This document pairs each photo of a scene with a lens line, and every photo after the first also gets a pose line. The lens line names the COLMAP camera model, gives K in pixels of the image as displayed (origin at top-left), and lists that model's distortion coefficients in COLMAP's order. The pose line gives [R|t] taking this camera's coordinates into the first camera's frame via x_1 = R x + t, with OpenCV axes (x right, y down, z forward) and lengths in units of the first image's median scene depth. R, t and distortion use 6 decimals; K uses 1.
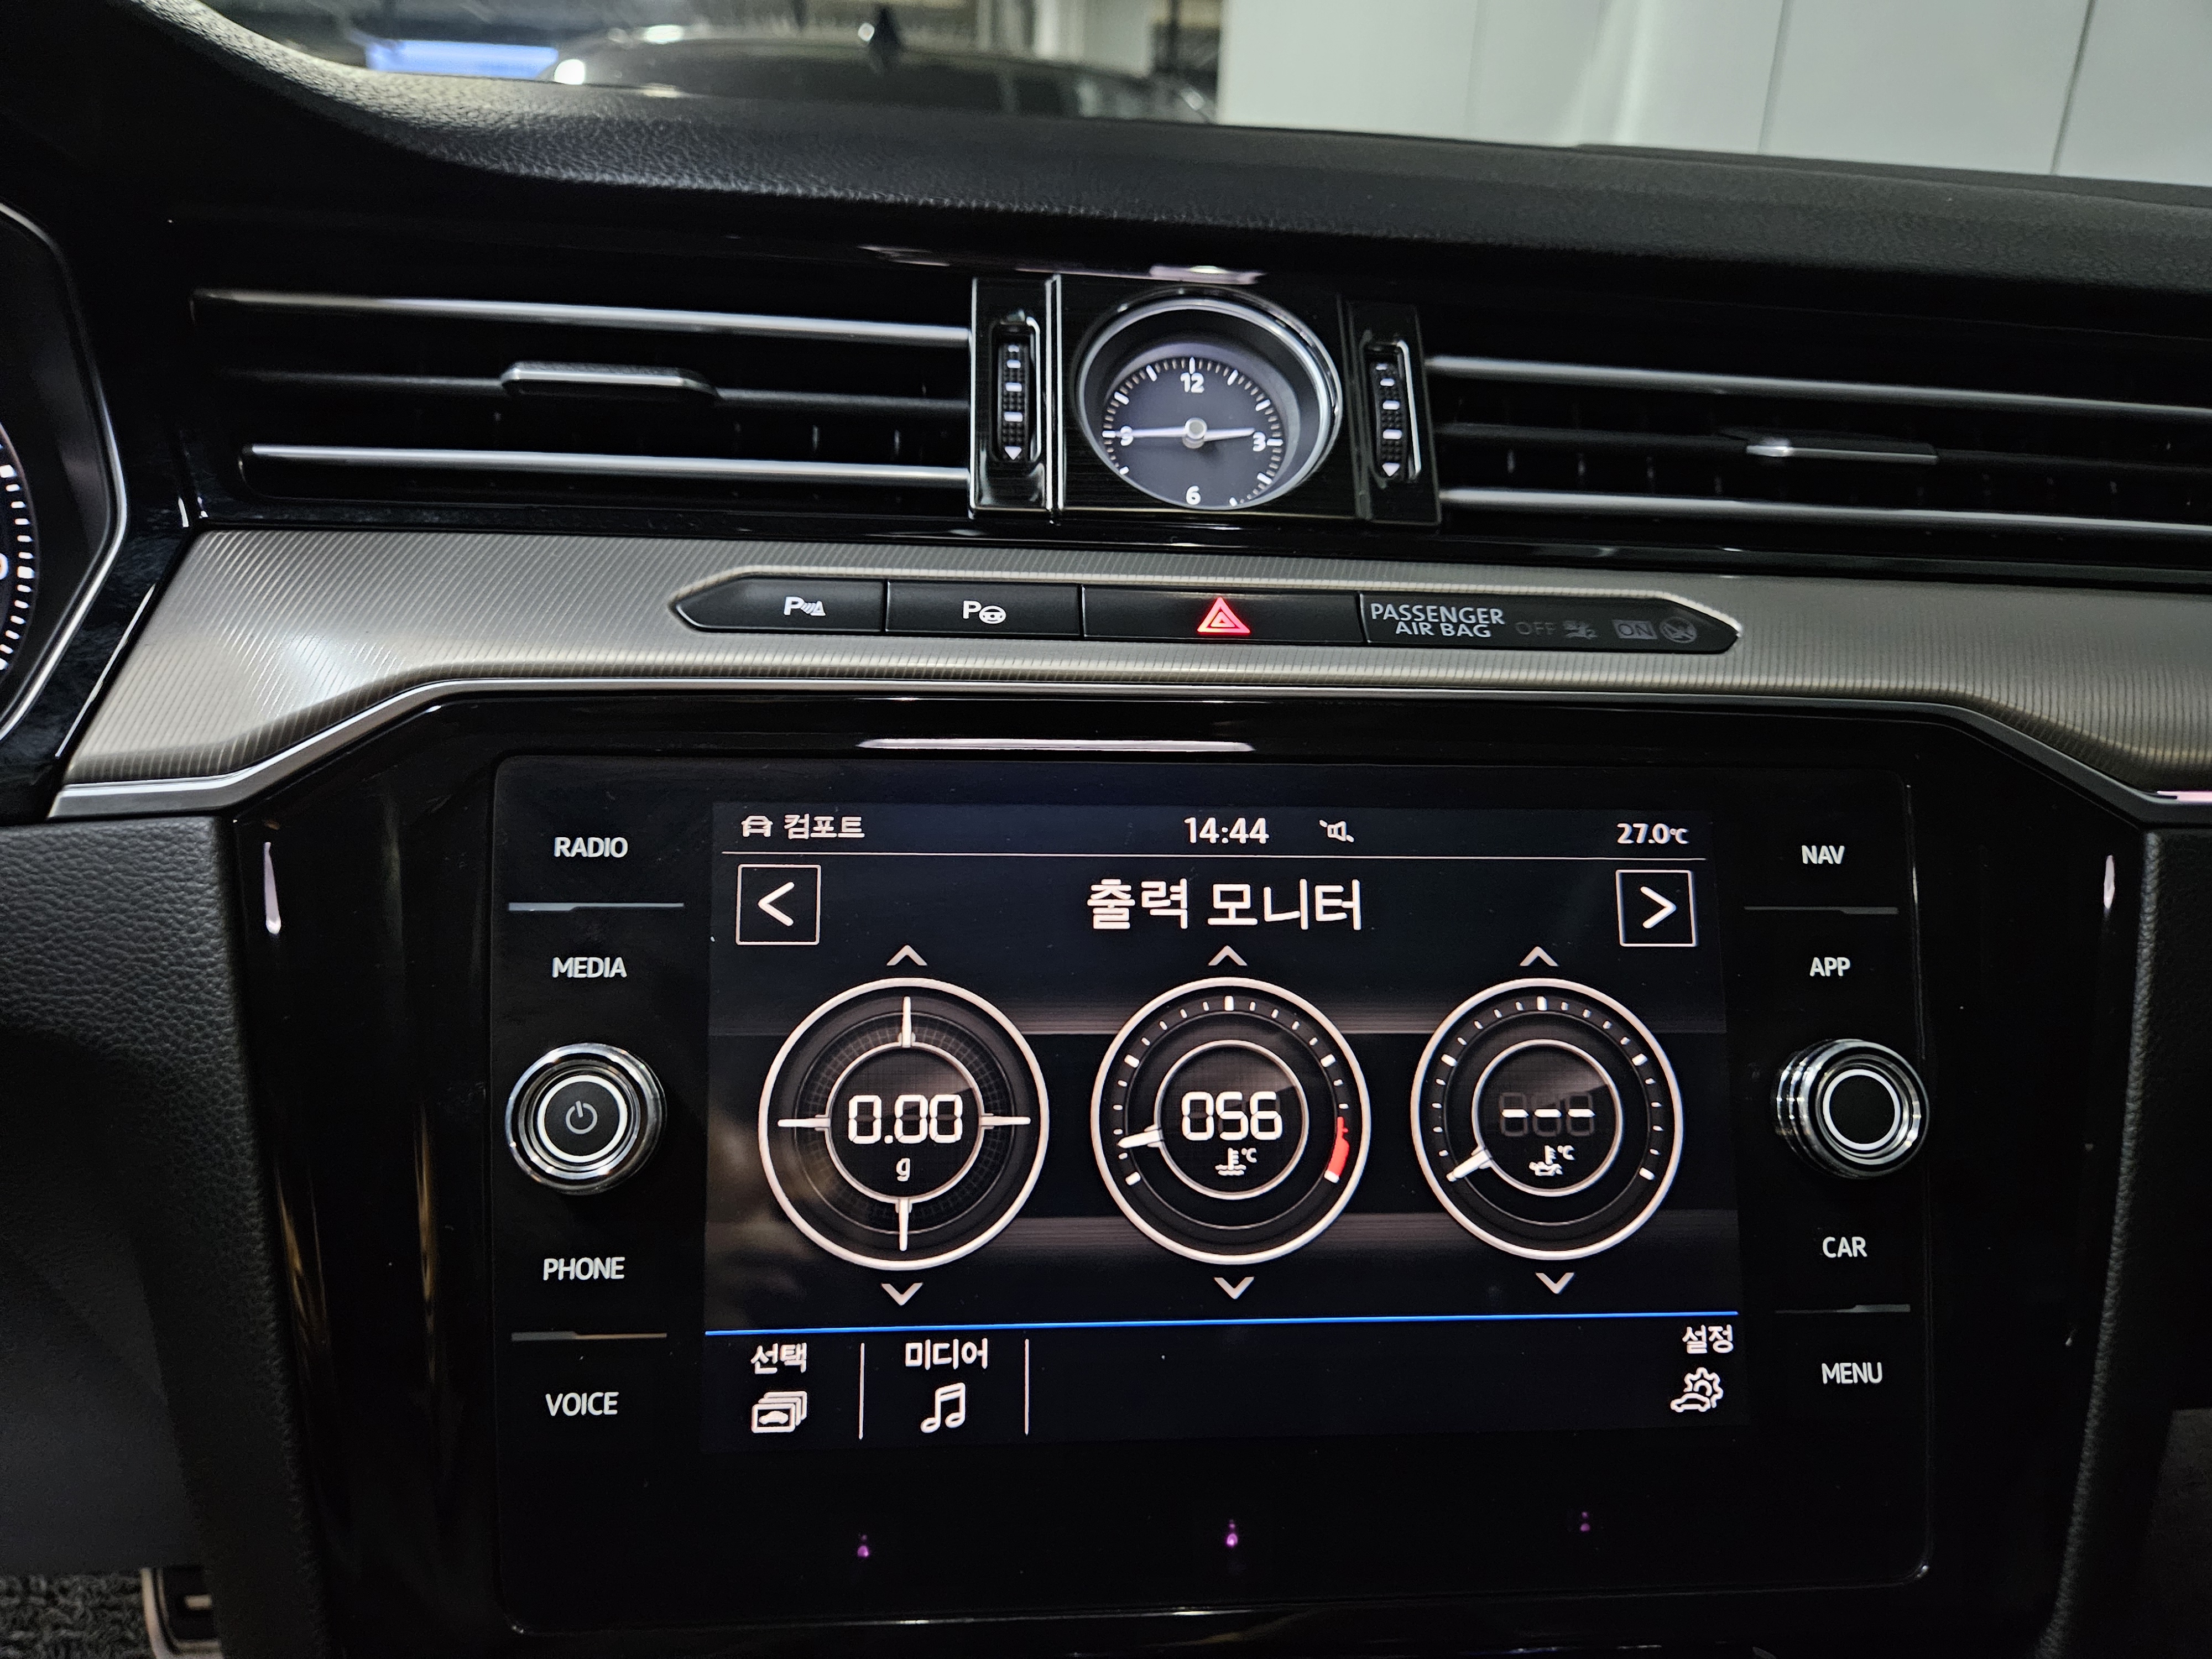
lens RADIAL K [[1517.4, 0, 1108.3], [0, 1517.4, 859.1], [0, 0, 1]] dist [0.039024, -0.045267]
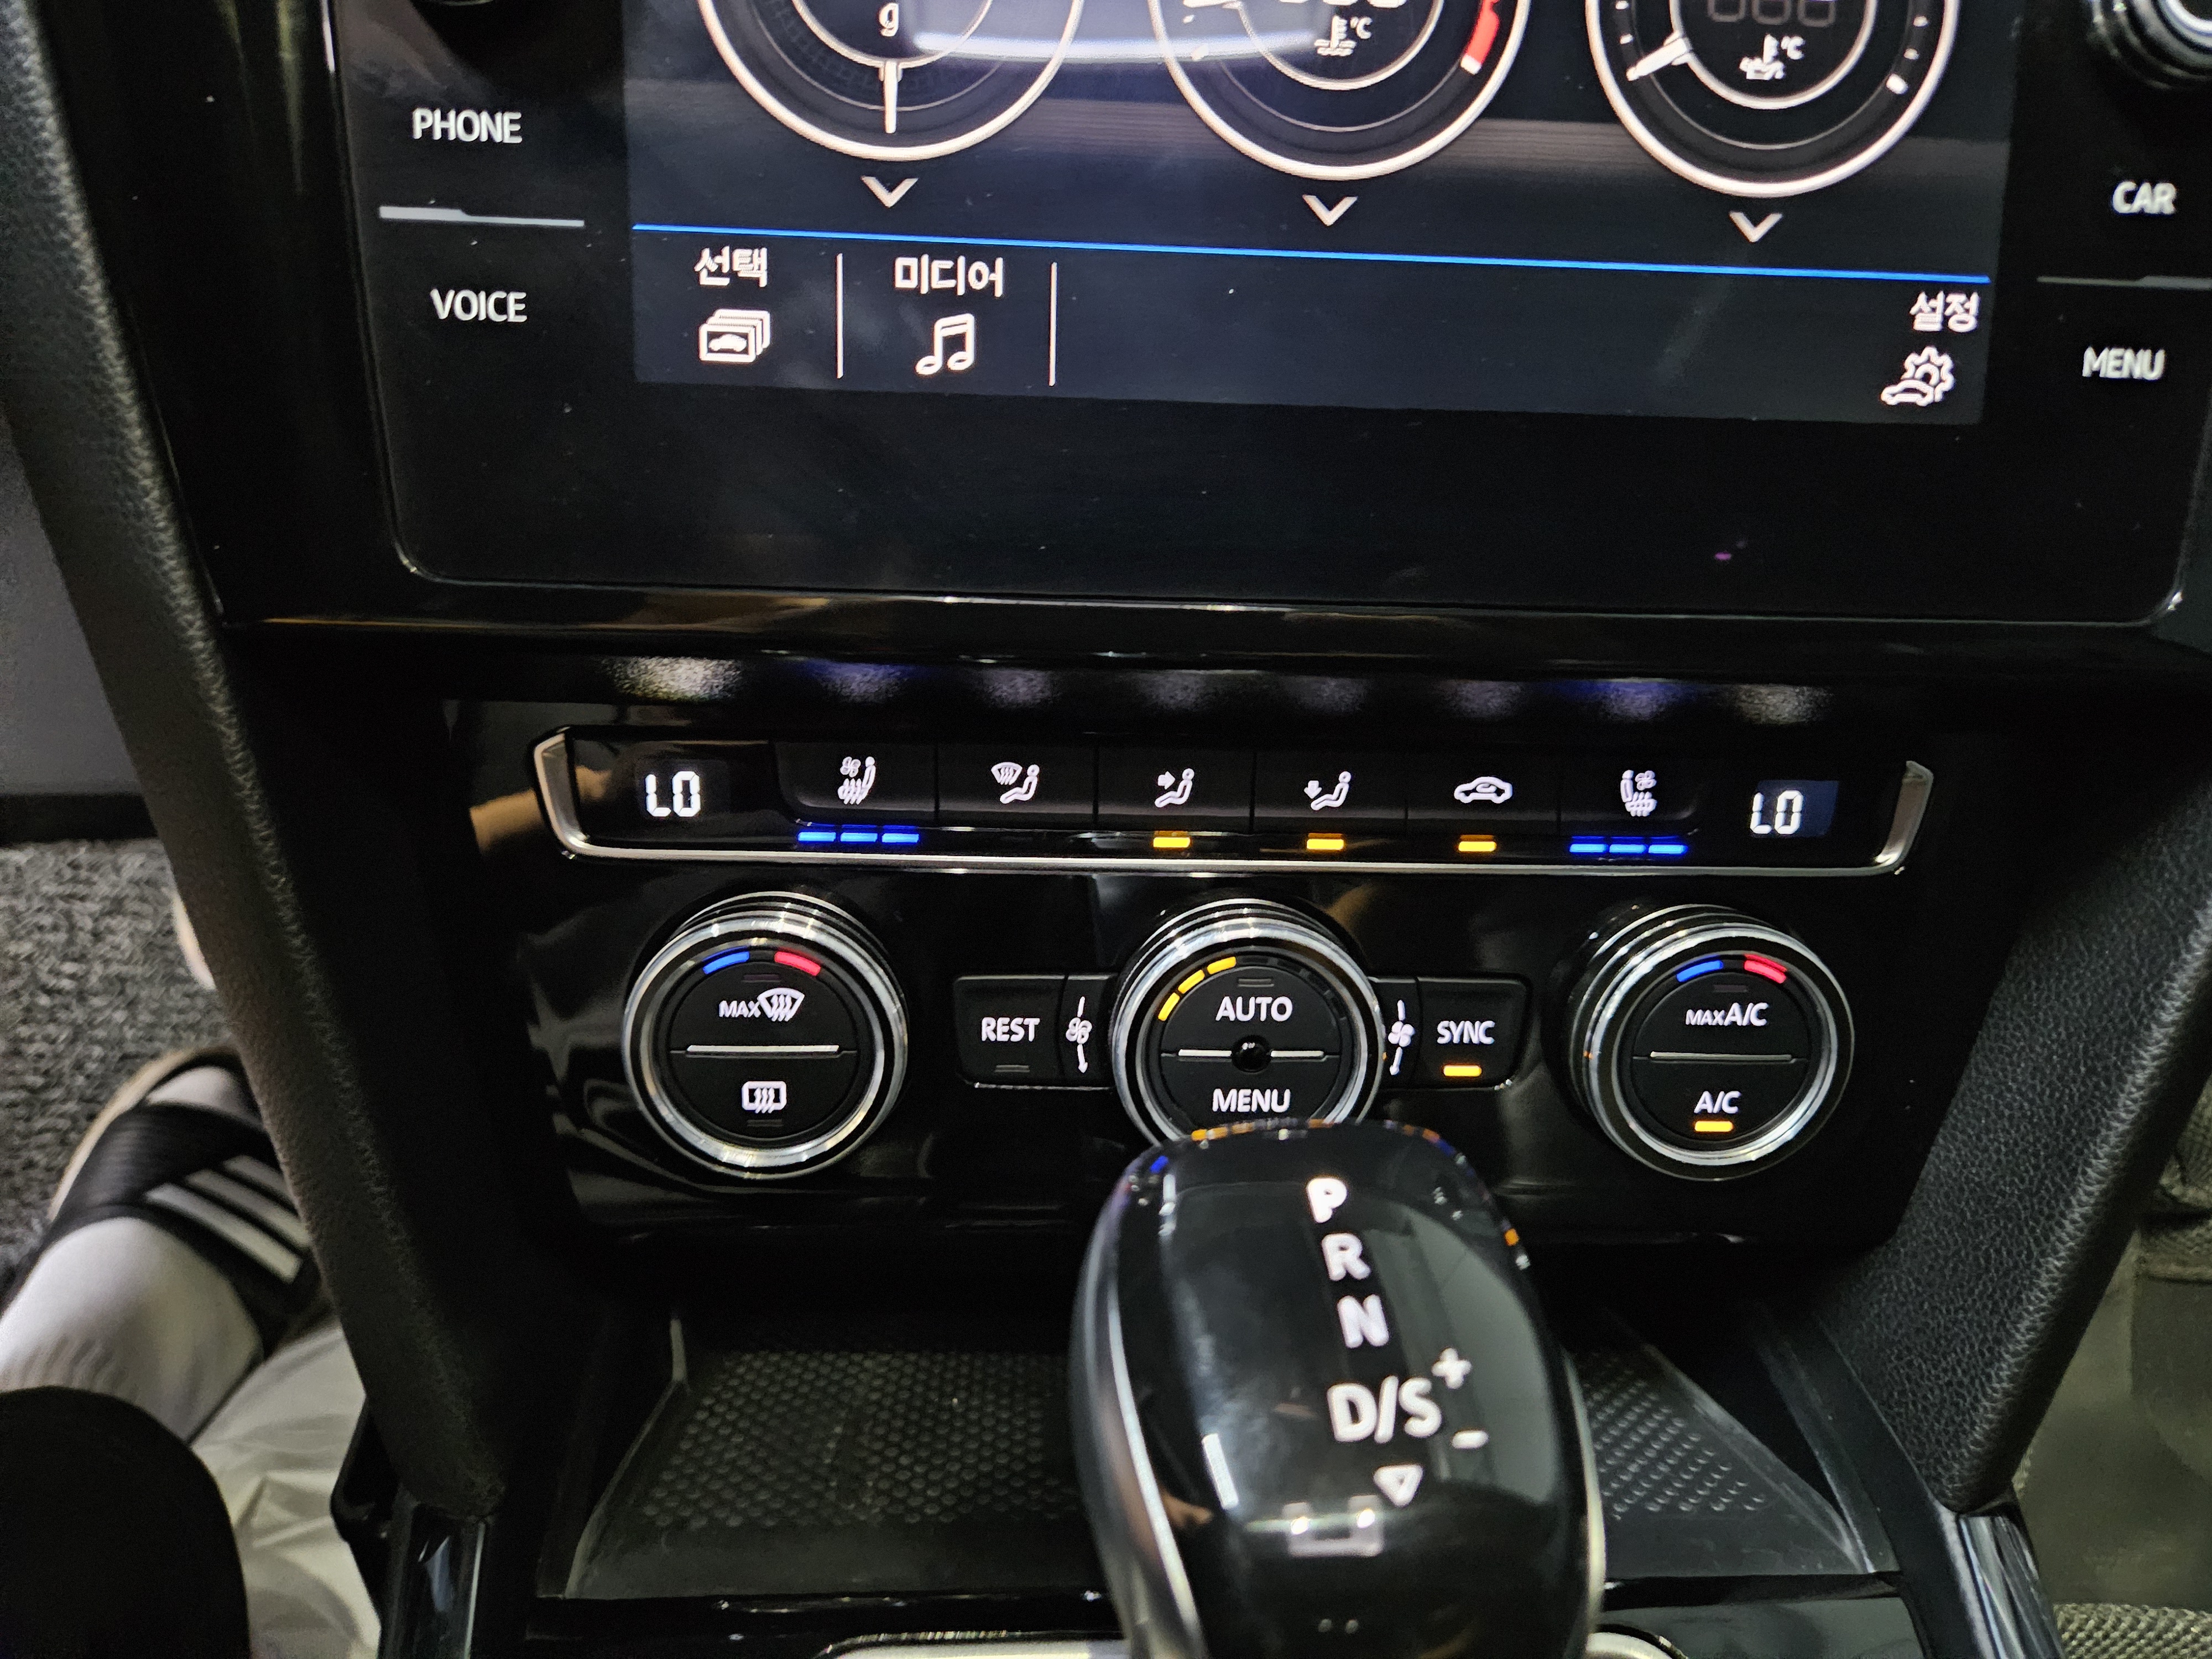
lens RADIAL K [[1517.4, 0, 1108.3], [0, 1517.4, 859.1], [0, 0, 1]] dist [0.039024, -0.045267]
pose [[0.999147, 0.033108, -0.024688, 0.002546], [-0.024807, 0.959045, 0.282165, 0.372963], [0.033019, -0.281312, 0.959048, 0.175718]]
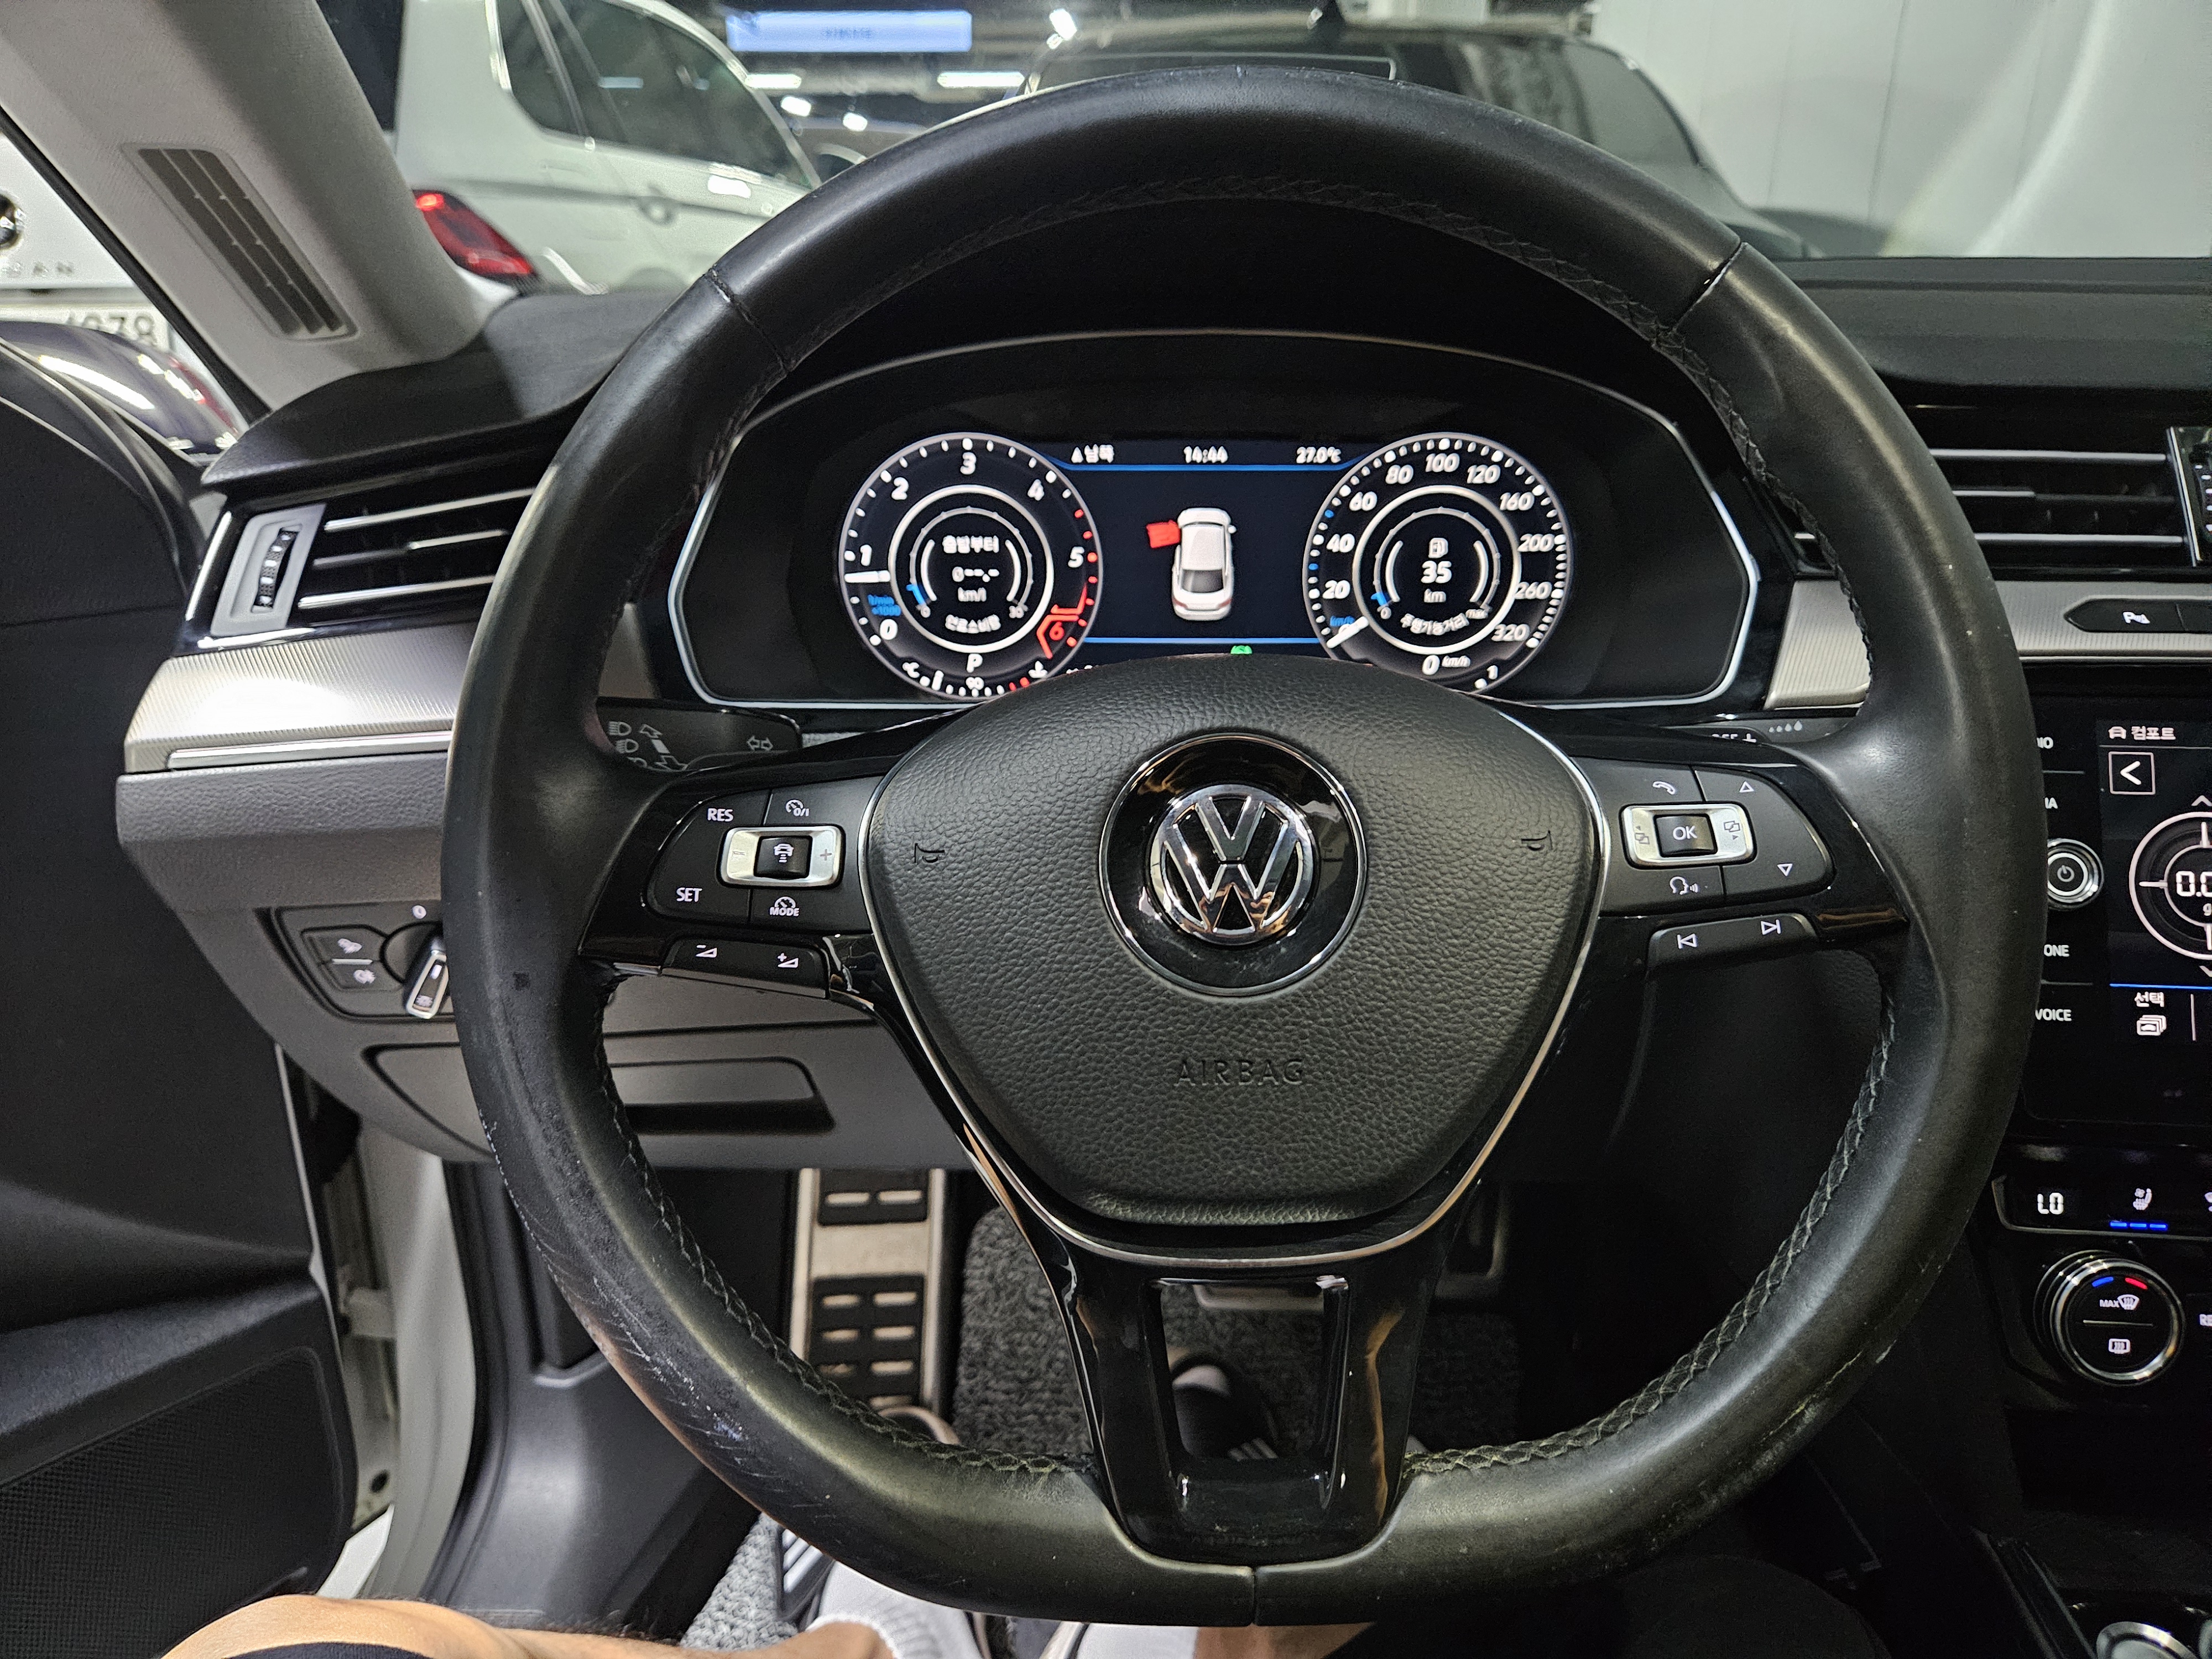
lens RADIAL K [[1499.8, 0, 1128.1], [0, 1499.8, 831.3], [0, 0, 1]] dist [0.072256, -0.075552]
pose [[0.986809, 0.021131, -0.160505, -1.160629], [-0.016500, 0.999410, 0.030131, 0.066119], [0.161047, -0.027085, 0.986575, -1.123775]]
